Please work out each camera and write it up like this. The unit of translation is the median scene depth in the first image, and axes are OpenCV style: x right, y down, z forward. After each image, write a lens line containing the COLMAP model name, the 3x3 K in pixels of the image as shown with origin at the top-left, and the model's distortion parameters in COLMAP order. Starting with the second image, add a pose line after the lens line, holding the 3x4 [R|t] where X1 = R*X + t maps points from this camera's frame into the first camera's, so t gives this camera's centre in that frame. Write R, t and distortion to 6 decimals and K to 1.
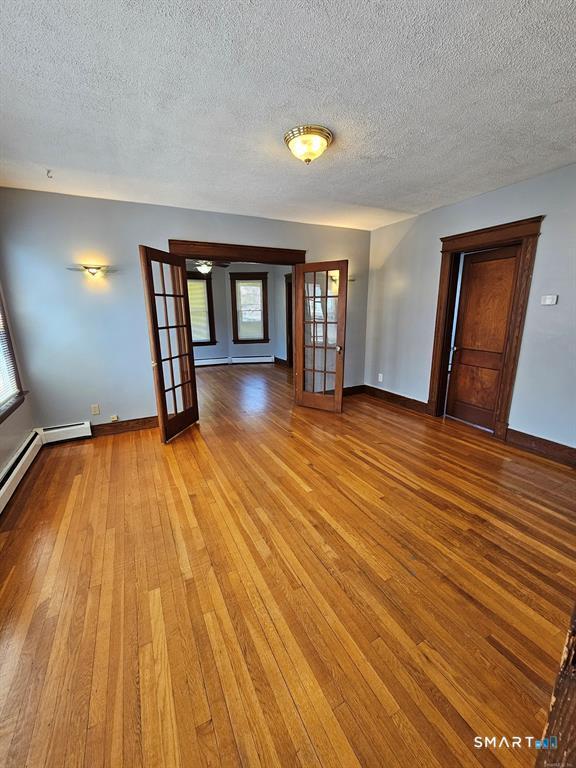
lens RADIAL K [[313.2, 0, 292.9], [0, 313.2, 386.5], [0, 0, 1]] dist [-0.002886, -0.000651]
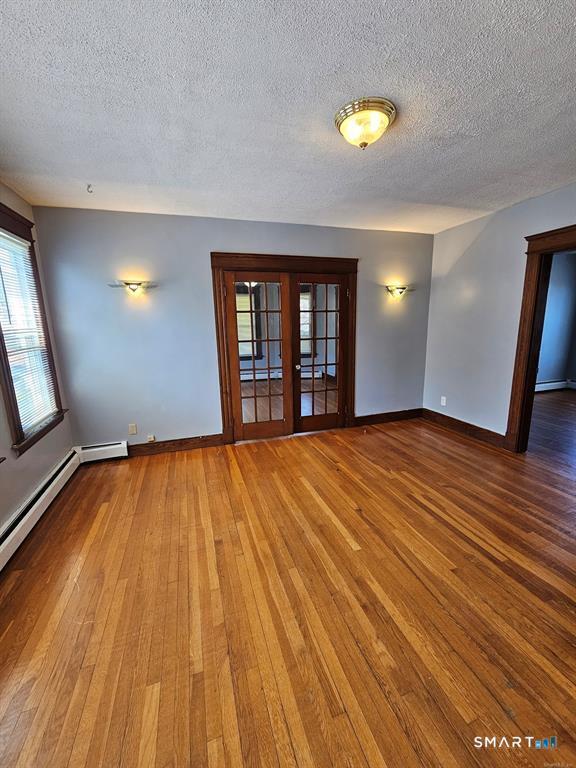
lens RADIAL K [[313.2, 0, 292.9], [0, 313.2, 386.5], [0, 0, 1]] dist [-0.002886, -0.000651]
pose [[0.987806, 0.022094, -0.154116, 0.004174], [-0.027728, 0.999020, -0.034505, -0.051134], [0.153203, 0.038358, 0.987450, 0.158879]]
